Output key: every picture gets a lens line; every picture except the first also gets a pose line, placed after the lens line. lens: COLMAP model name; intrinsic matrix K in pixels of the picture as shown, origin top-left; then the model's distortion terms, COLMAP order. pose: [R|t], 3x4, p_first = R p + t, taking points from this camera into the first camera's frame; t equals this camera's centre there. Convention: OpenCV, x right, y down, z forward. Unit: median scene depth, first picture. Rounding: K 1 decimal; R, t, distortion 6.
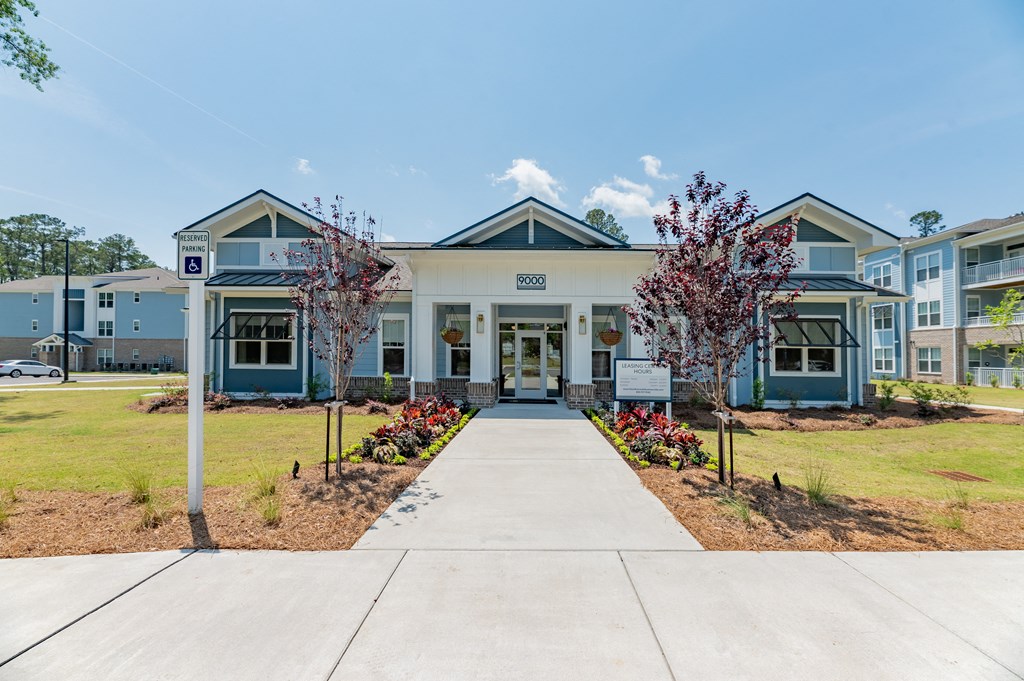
lens RADIAL K [[468.6, 0, 510.2], [0, 468.6, 342.6], [0, 0, 1]] dist [-0.004272, 0.000886]
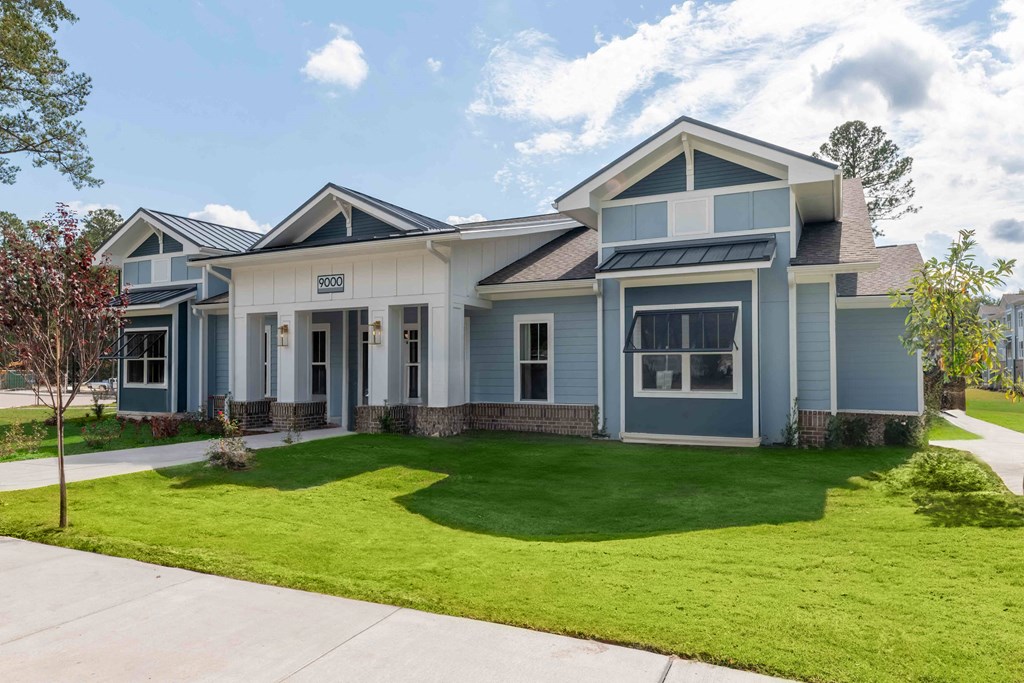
lens RADIAL K [[675.4, 0, 512.1], [0, 675.4, 342.3], [0, 0, 1]] dist [0.002038, 0.000276]
pose [[0.901551, -0.031534, -0.431522, 0.844539], [0.024686, 0.999465, -0.021462, 0.009918], [0.431967, 0.008696, 0.901847, 0.046271]]
